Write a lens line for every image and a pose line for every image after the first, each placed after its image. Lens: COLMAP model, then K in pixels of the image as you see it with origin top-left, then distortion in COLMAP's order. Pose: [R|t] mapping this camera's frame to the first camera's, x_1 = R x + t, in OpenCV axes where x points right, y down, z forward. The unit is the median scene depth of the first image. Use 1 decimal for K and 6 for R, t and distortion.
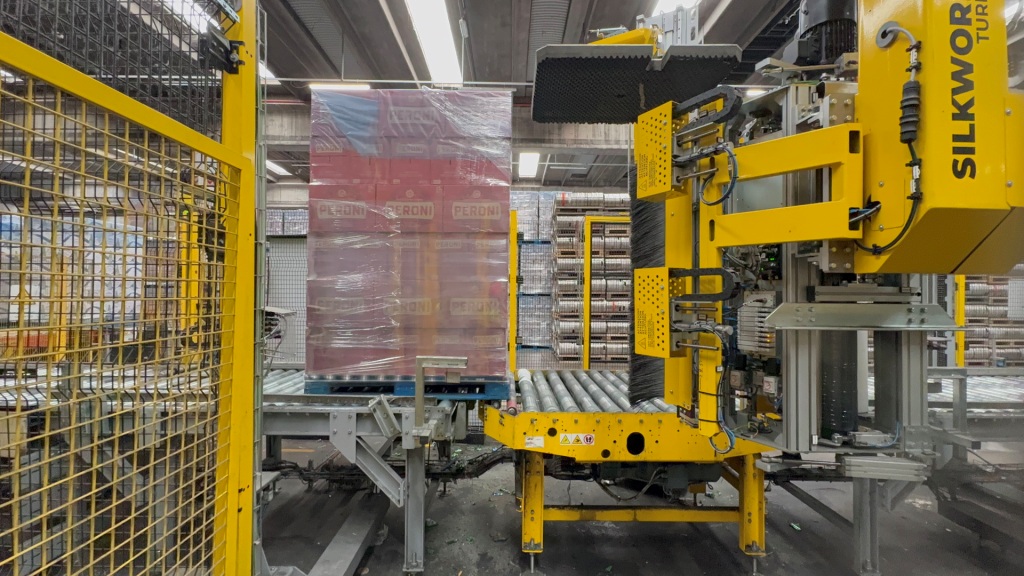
lens RADIAL K [[448.1, 0, 512.0], [0, 448.1, 285.8], [0, 0, 1]] dist [0.008574, -0.003127]
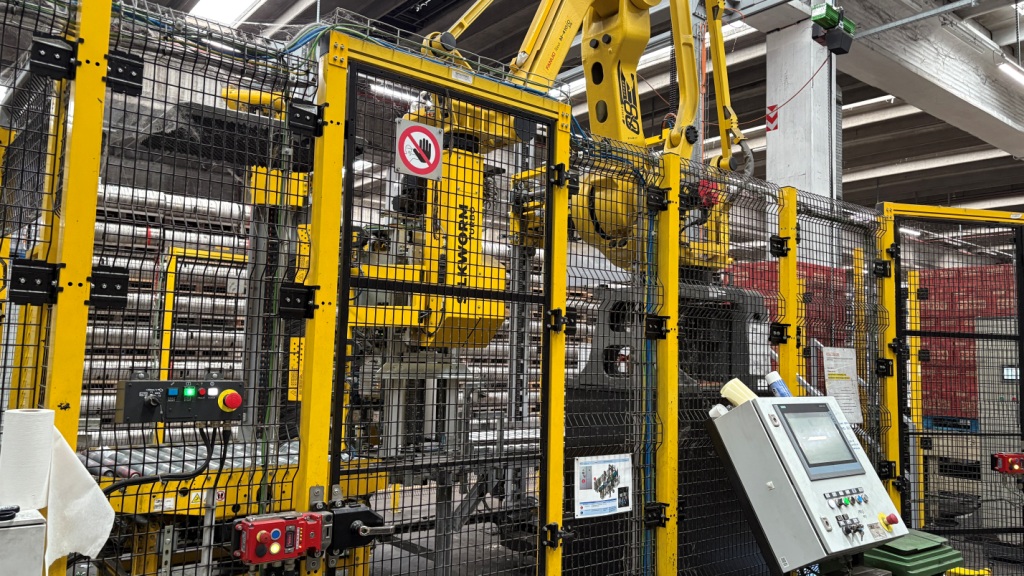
lens RADIAL K [[772.0, 0, 513.7], [0, 772.0, 277.9], [0, 0, 1]] dist [0.010191, -0.001366]
pose [[0.777610, 0.073809, 0.624400, -0.699962], [-0.027794, 0.996150, -0.083139, -0.041490], [-0.628133, 0.047295, 0.776668, -1.282820]]
